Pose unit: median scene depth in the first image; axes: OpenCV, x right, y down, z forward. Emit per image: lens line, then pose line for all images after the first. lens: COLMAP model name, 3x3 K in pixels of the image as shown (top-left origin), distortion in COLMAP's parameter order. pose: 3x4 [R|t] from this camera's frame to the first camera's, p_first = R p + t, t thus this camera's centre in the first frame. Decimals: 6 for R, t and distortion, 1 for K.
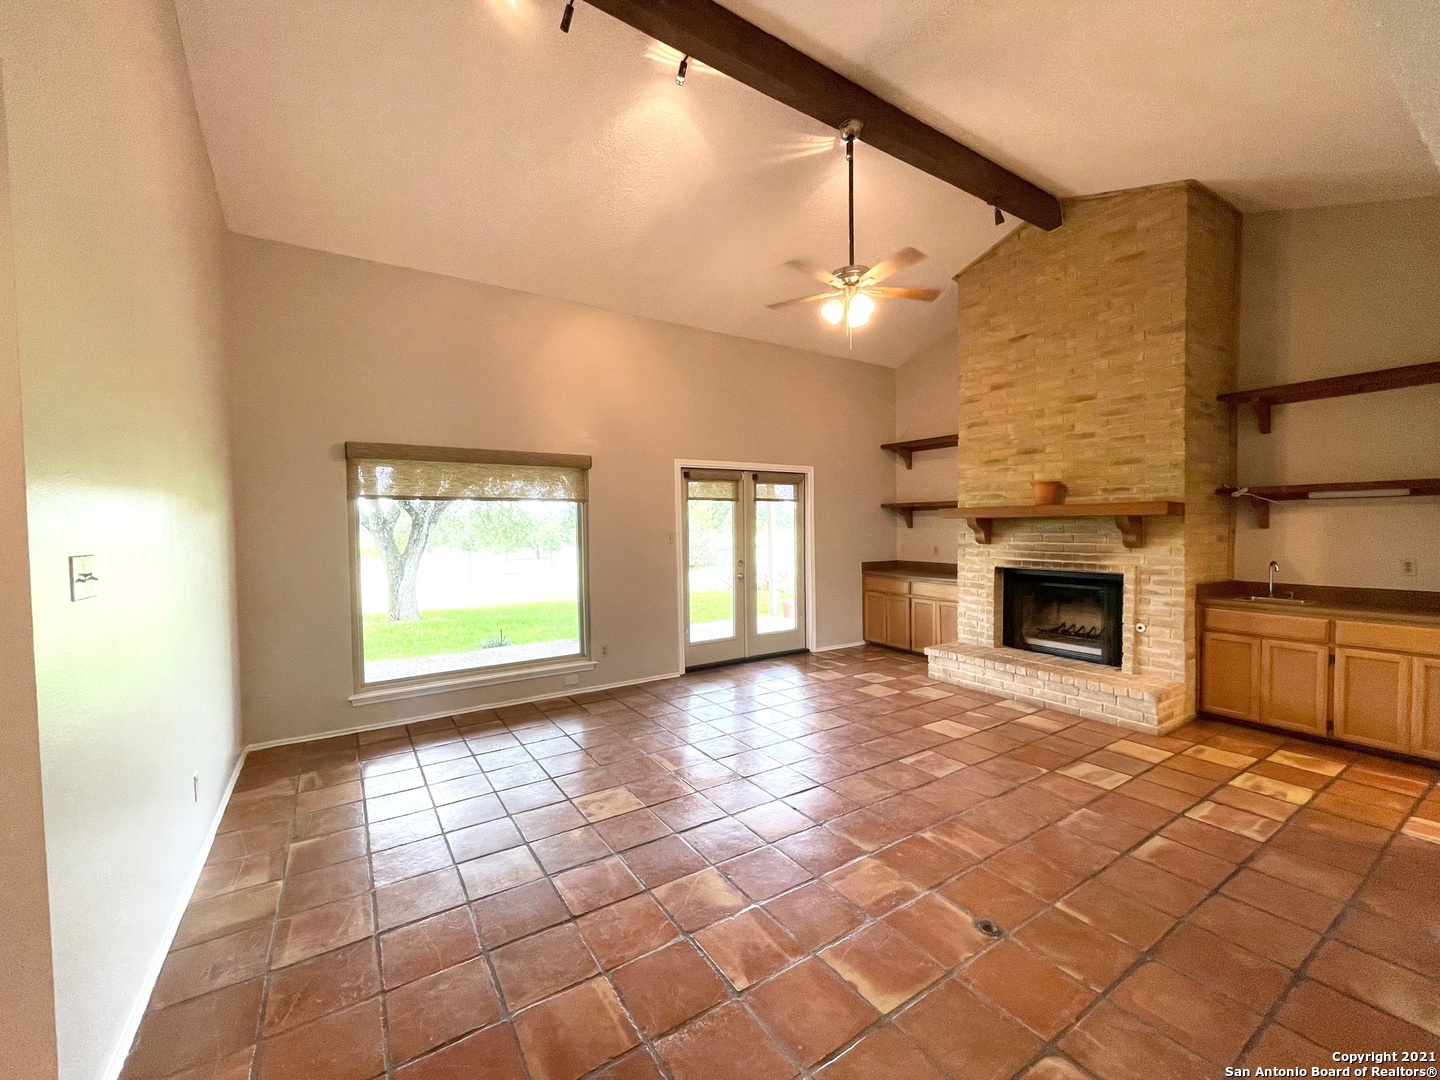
lens RADIAL K [[579.7, 0, 712.2], [0, 579.7, 541.7], [0, 0, 1]] dist [-0.001544, -0.001372]
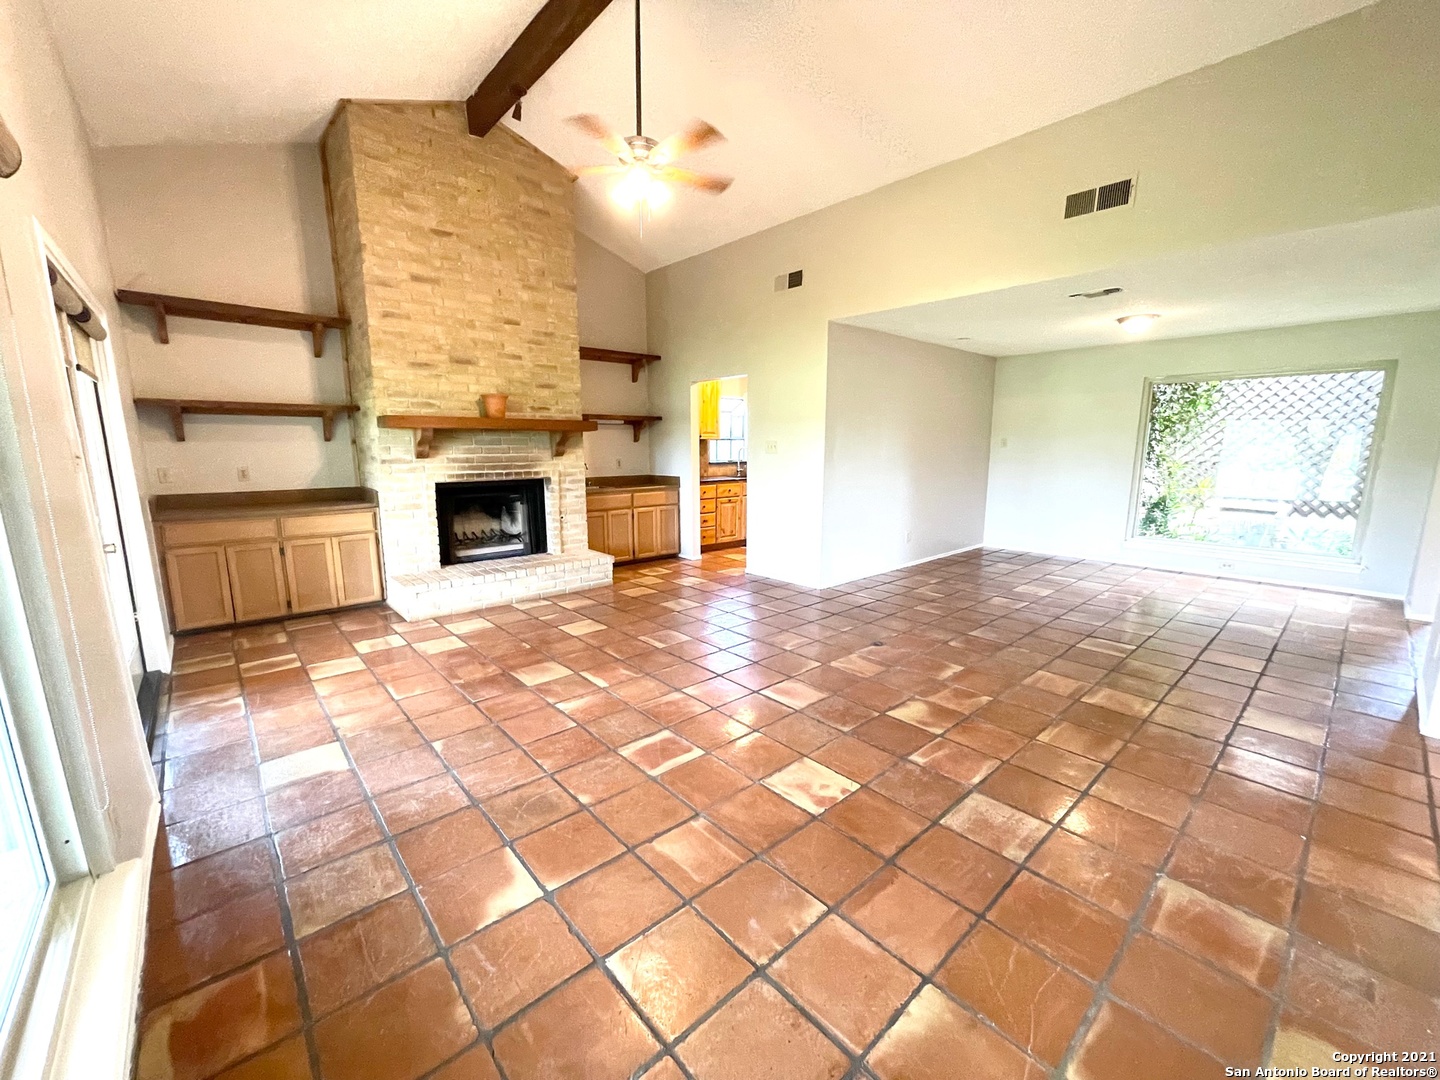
lens RADIAL K [[579.7, 0, 713.2], [0, 579.7, 541.5], [0, 0, 1]] dist [-0.001544, -0.001372]
pose [[-0.149010, -0.158166, 0.976104, -0.562607], [0.030101, 0.985942, 0.164355, -0.003291], [-0.988377, 0.053873, -0.142154, 0.788887]]
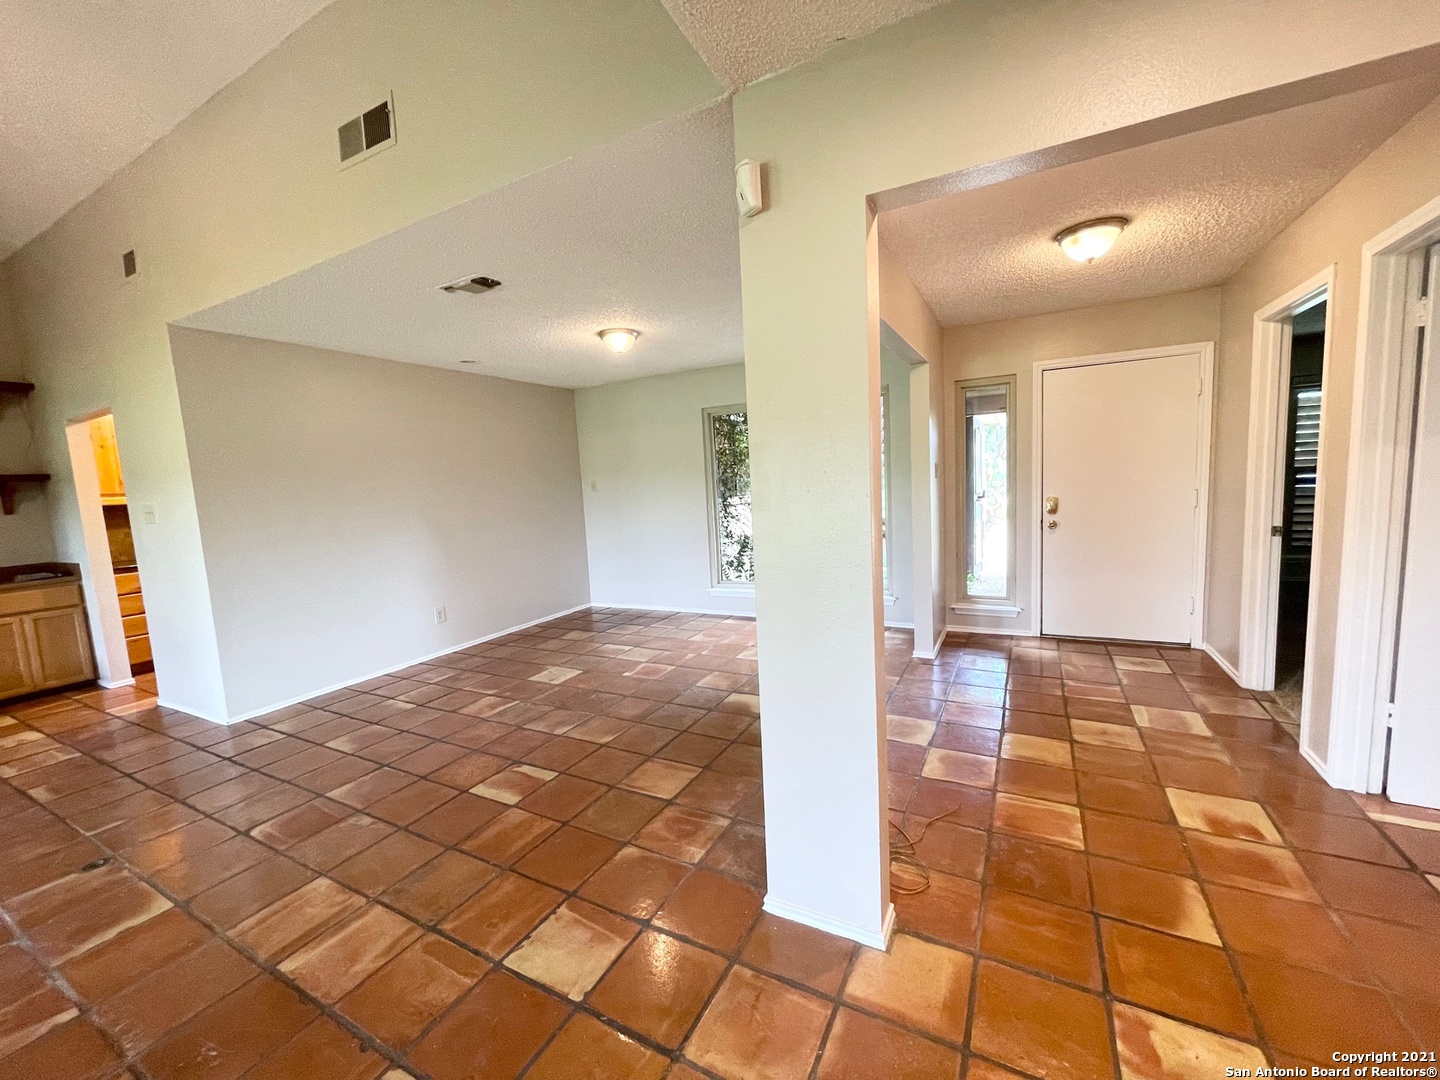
lens RADIAL K [[579.7, 0, 716.5], [0, 579.7, 541.5], [0, 0, 1]] dist [-0.001544, -0.001372]
pose [[-0.485065, -0.057916, 0.872558, -0.439410], [0.081683, 0.990441, 0.111149, 0.016734], [-0.870655, 0.125187, -0.475697, 0.183342]]
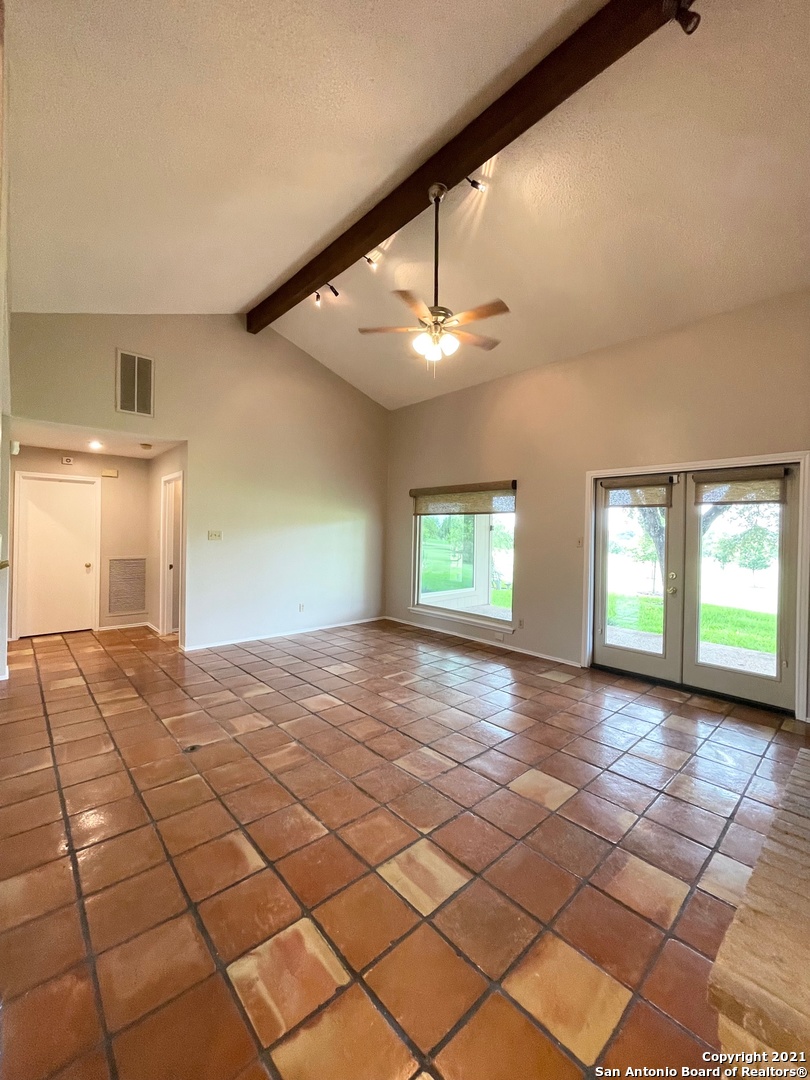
lens RADIAL K [[434.7, 0, 404.1], [0, 434.7, 535.9], [0, 0, 1]] dist [-0.001544, -0.001372]
pose [[0.166934, 0.022933, -0.985701, 0.833403], [-0.045236, 0.998855, 0.015578, -0.020226], [0.984930, 0.041989, 0.167780, 0.609840]]
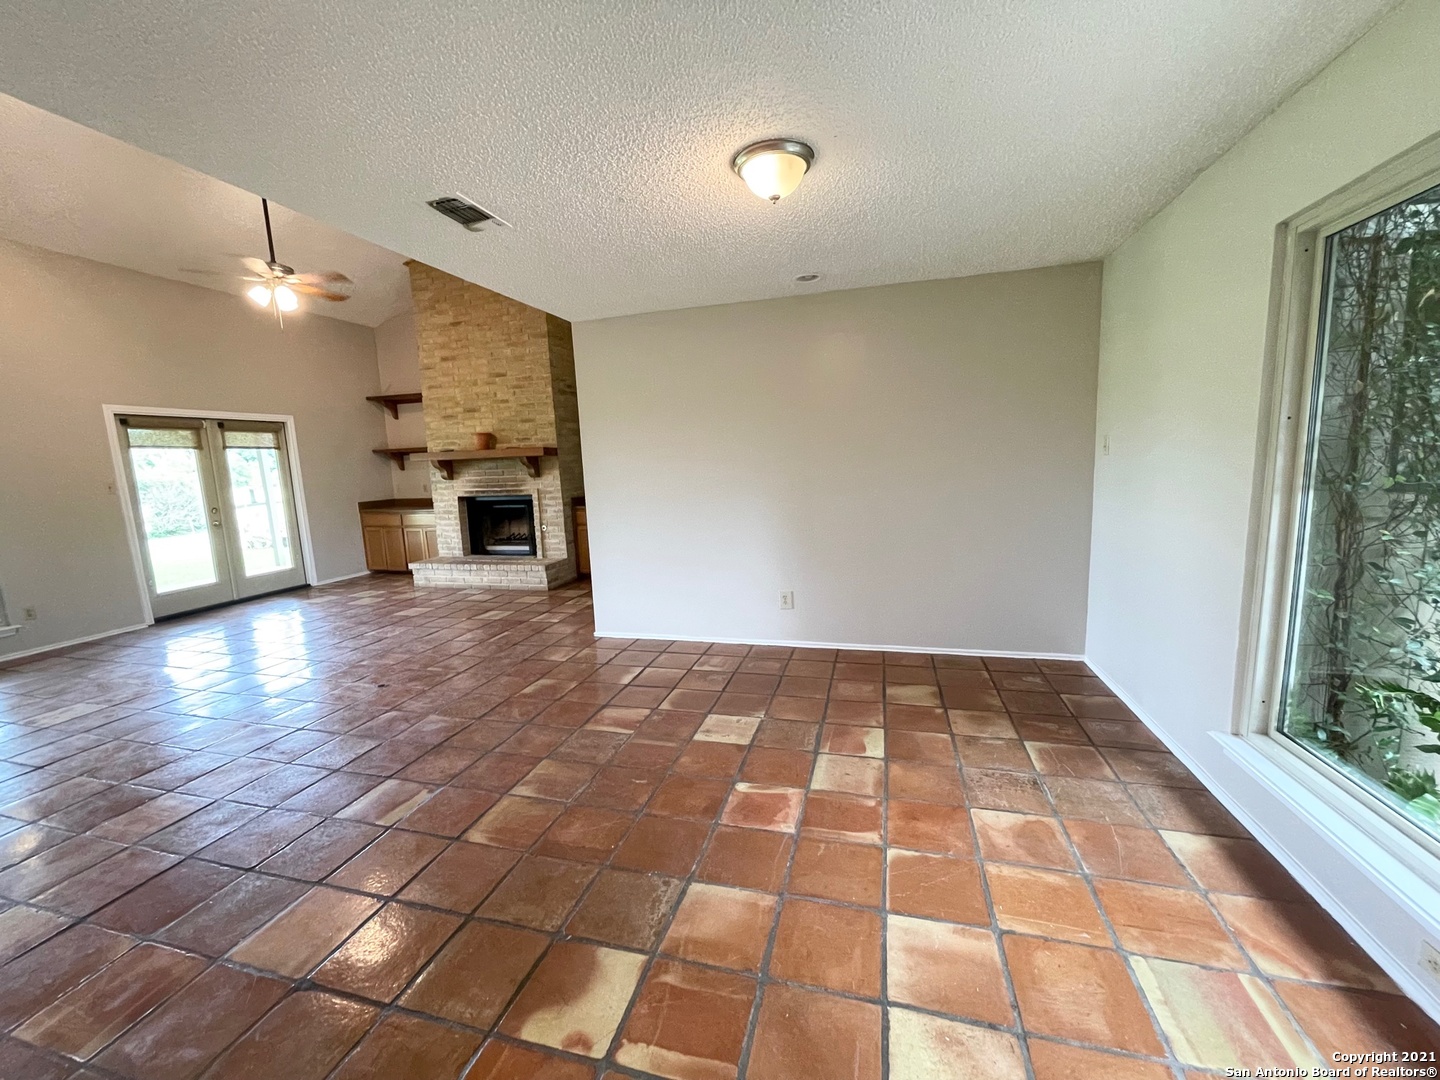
lens RADIAL K [[579.7, 0, 713.6], [0, 579.7, 541.6], [0, 0, 1]] dist [-0.001544, -0.001372]
pose [[0.752385, -0.113105, 0.648941, 0.057497], [0.051397, 0.992225, 0.113347, 0.028105], [-0.656715, -0.051927, 0.752349, -0.454022]]
